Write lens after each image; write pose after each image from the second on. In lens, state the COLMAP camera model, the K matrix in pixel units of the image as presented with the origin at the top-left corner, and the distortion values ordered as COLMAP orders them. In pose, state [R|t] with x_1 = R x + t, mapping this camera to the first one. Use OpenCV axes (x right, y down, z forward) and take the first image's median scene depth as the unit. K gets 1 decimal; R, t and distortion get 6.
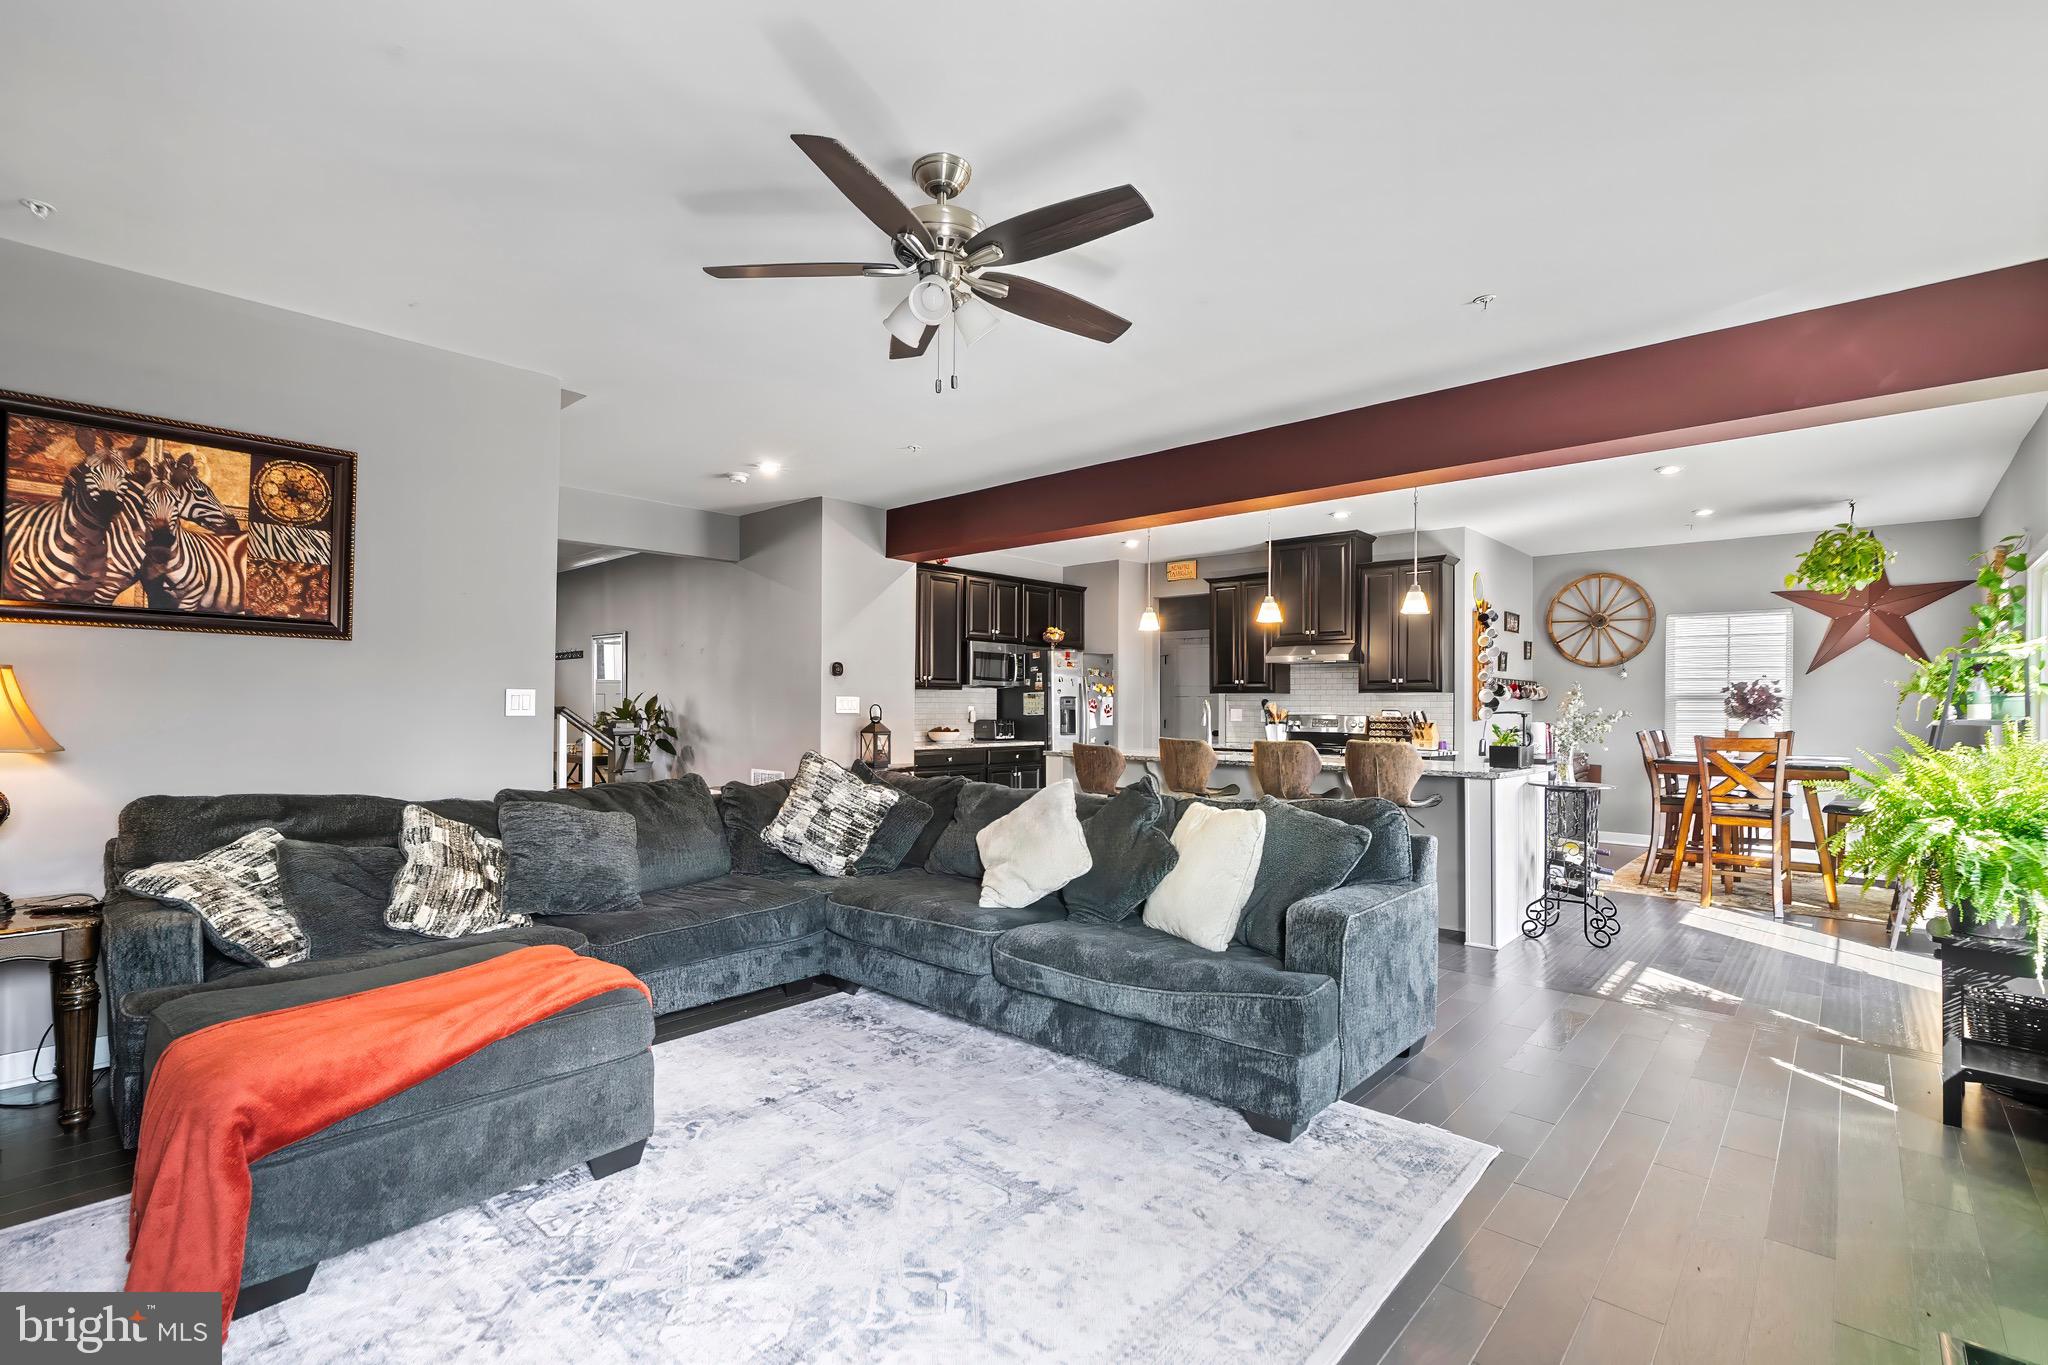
lens RADIAL K [[907.8, 0, 1018.4], [0, 907.8, 693.6], [0, 0, 1]] dist [-0.003963, -0.000428]
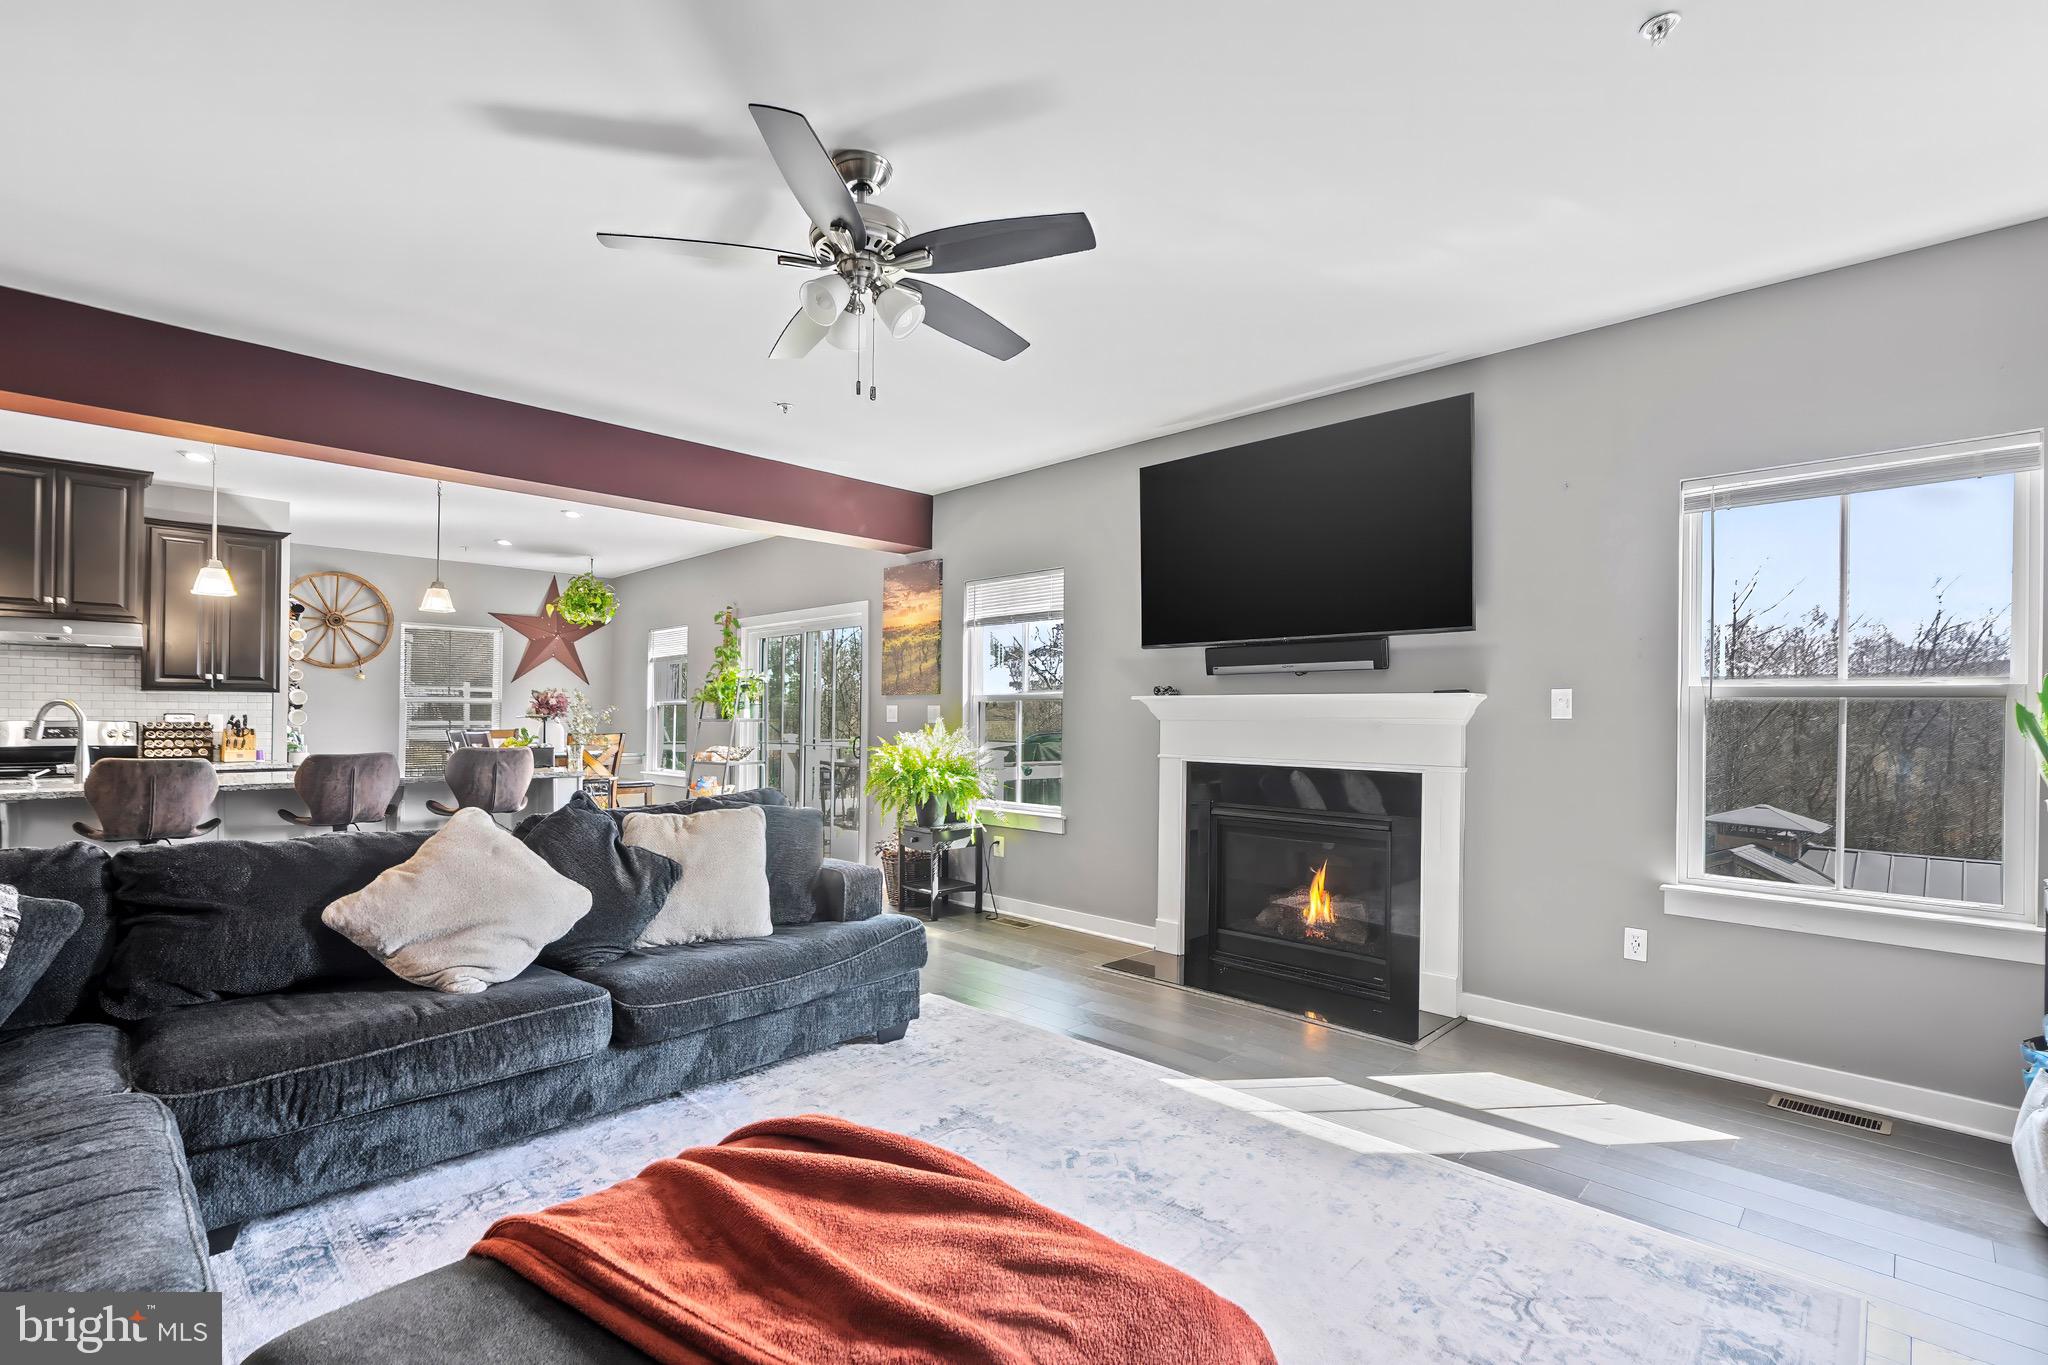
lens RADIAL K [[942.9, 0, 993.3], [0, 942.9, 707.3], [0, 0, 1]] dist [-0.000909, -0.000065]
pose [[0.056367, 0.001755, 0.998409, -0.371402], [-0.018315, 0.999832, -0.000723, 0.000939], [-0.998242, -0.018245, 0.056390, 0.269449]]
